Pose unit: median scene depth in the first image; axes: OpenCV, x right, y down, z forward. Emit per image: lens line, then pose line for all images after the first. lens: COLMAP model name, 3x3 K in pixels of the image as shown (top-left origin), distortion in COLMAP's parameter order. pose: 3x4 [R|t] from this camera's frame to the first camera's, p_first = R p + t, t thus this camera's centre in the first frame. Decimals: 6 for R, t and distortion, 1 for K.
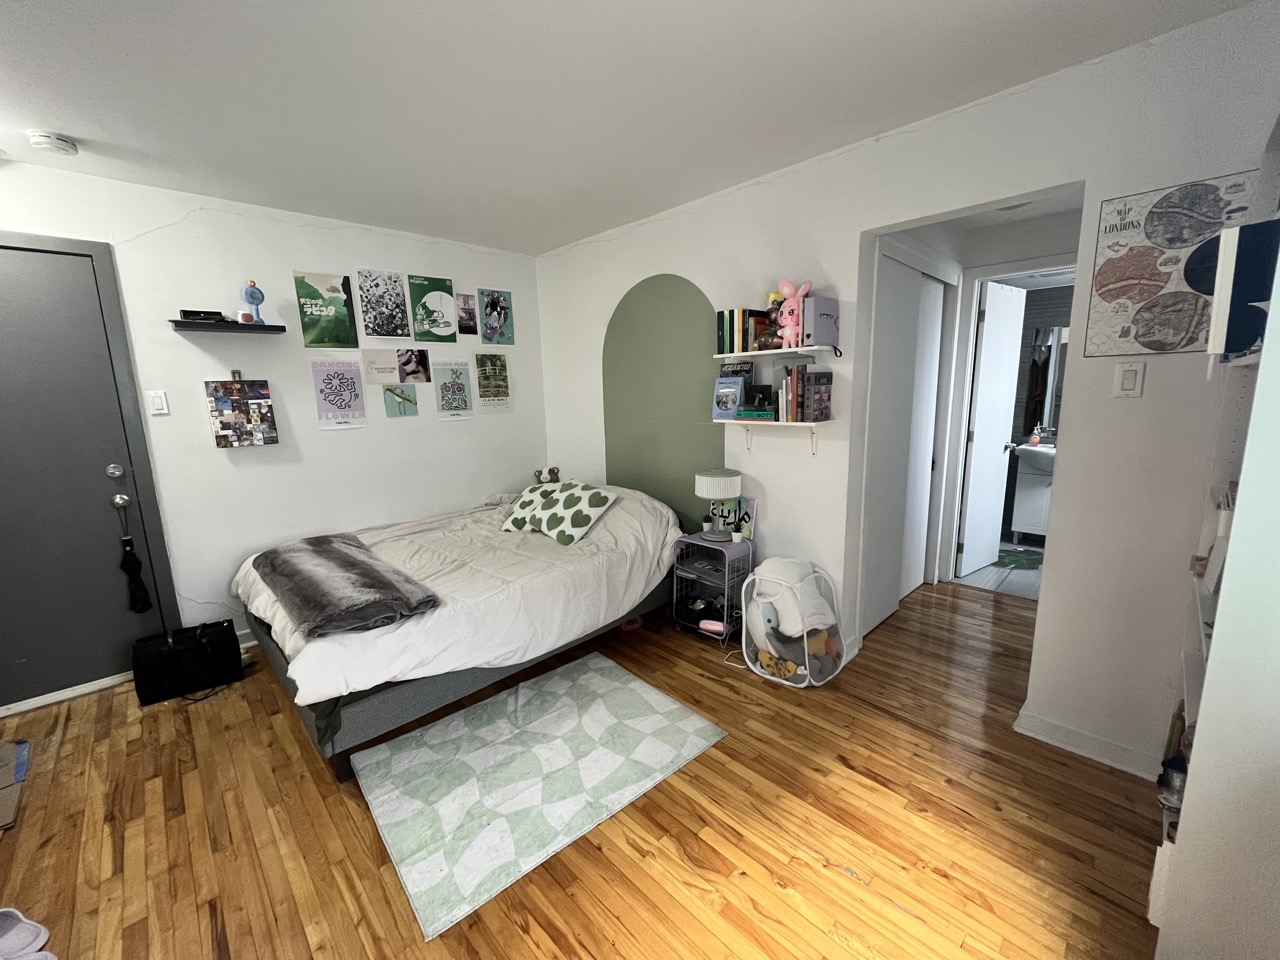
lens RADIAL K [[516.4, 0, 634.1], [0, 516.4, 479.5], [0, 0, 1]] dist [-0.001904, -0.000463]
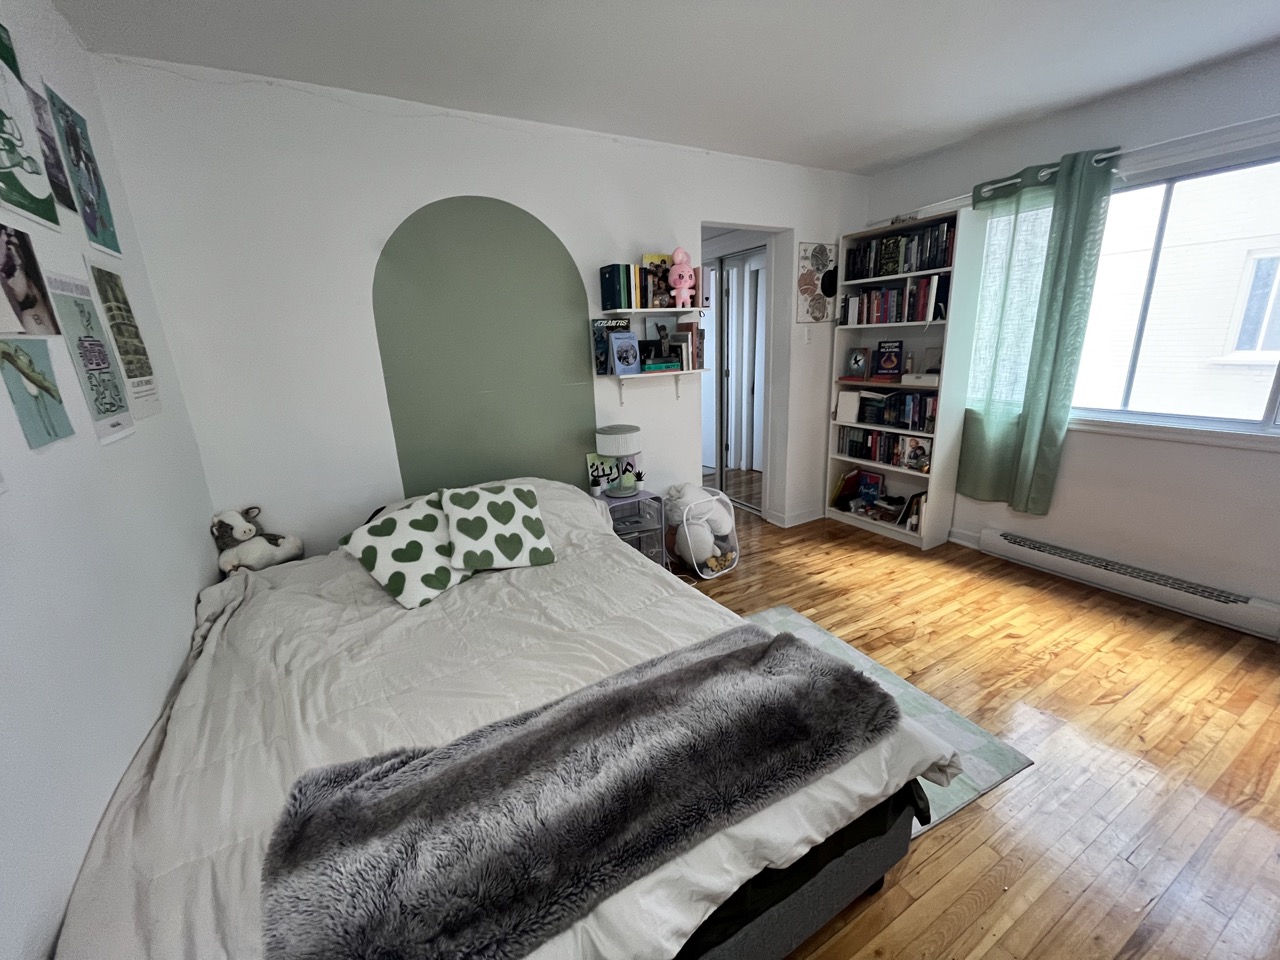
lens RADIAL K [[516.4, 0, 632.2], [0, 516.4, 482.2], [0, 0, 1]] dist [-0.001904, -0.000463]
pose [[0.252195, -0.245745, 0.935952, -0.864147], [0.201377, 0.959369, 0.197632, -0.117272], [-0.946491, 0.138637, 0.291435, 0.756686]]
